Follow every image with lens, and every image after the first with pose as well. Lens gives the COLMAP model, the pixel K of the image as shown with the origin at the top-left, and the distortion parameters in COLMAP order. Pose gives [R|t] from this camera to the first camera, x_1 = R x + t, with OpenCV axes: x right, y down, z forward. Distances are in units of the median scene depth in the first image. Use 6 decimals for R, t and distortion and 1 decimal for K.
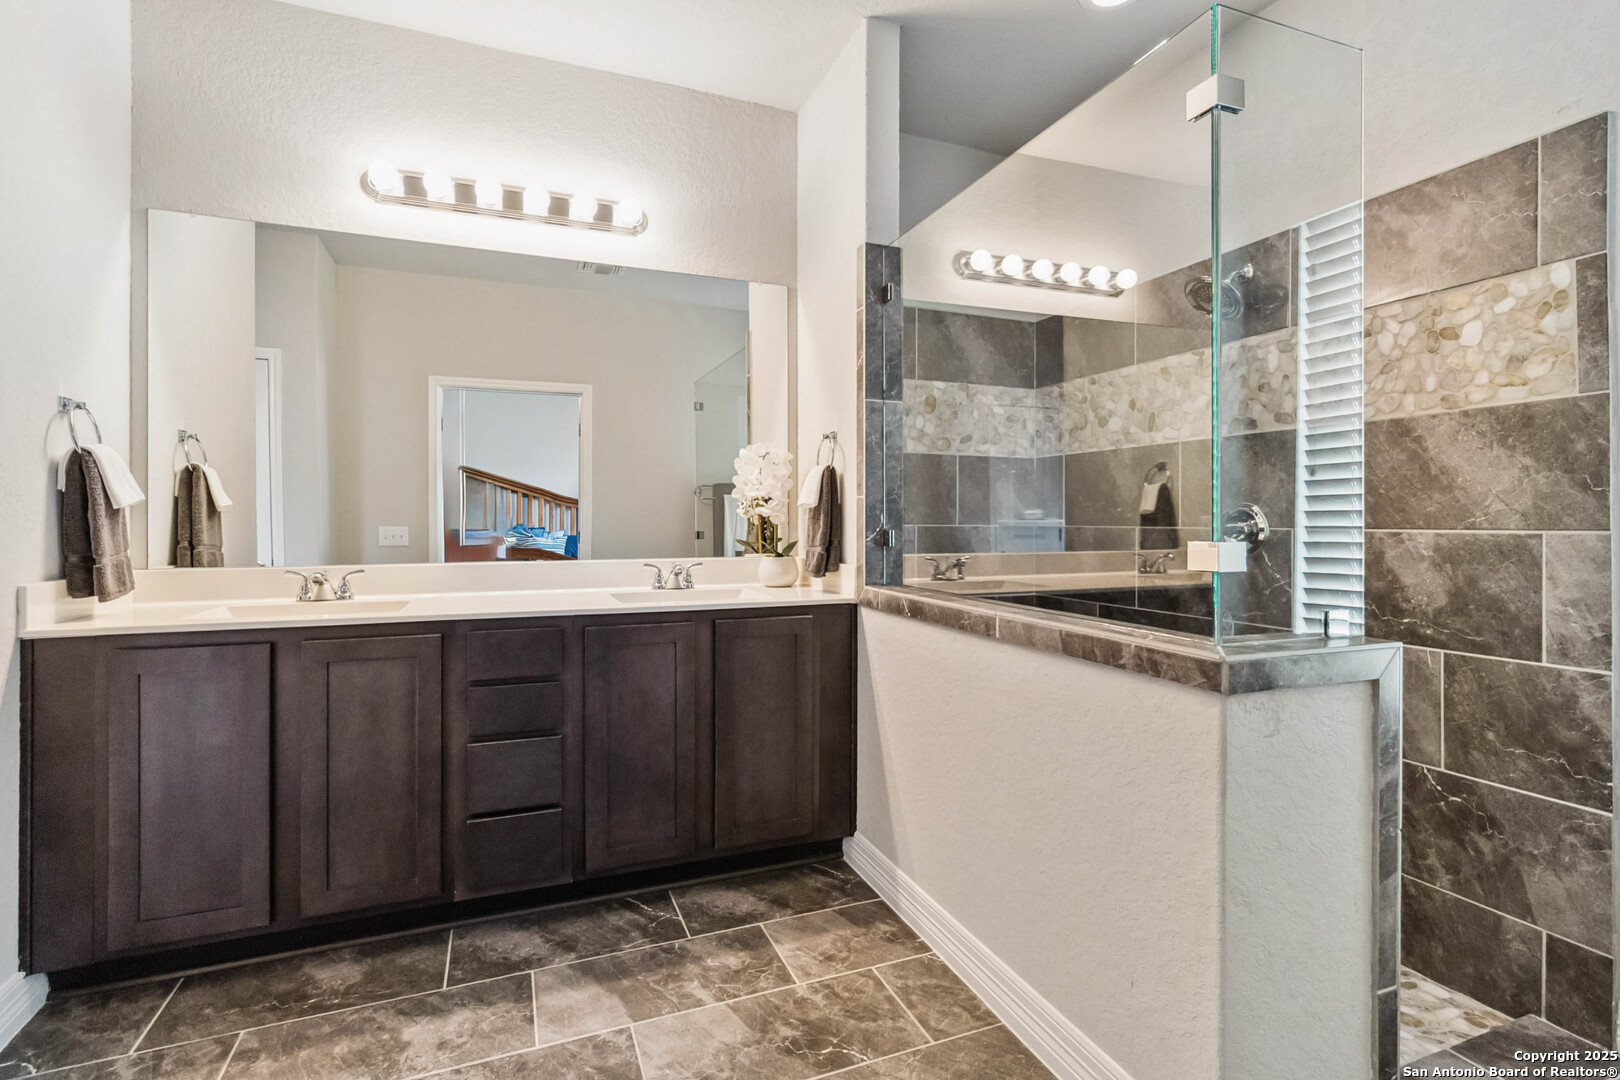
lens RADIAL K [[760.8, 0, 816.4], [0, 760.8, 524.3], [0, 0, 1]] dist [0.001416, -0.000297]
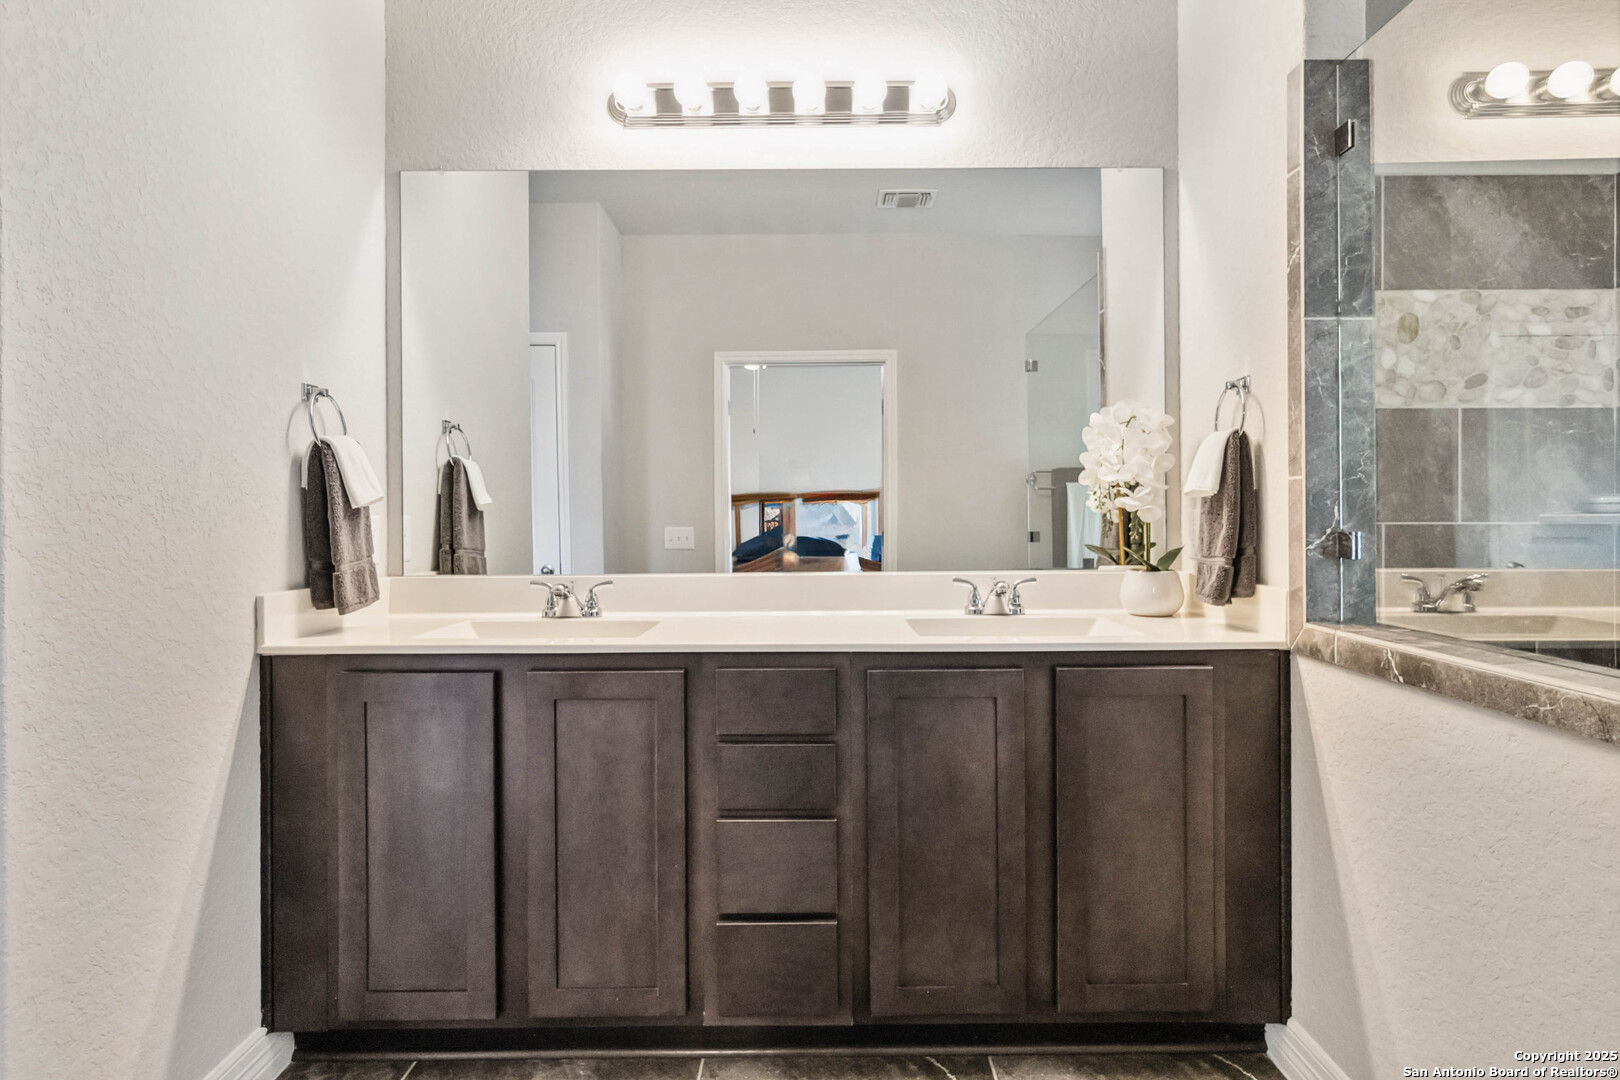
lens RADIAL K [[938.6, 0, 814.0], [0, 938.6, 516.8], [0, 0, 1]] dist [0.002336, 0.001351]
pose [[0.927358, -0.006493, -0.374118, -0.019264], [0.004324, 0.999969, -0.006638, -0.000974], [0.374149, 0.004538, 0.927357, 0.146828]]
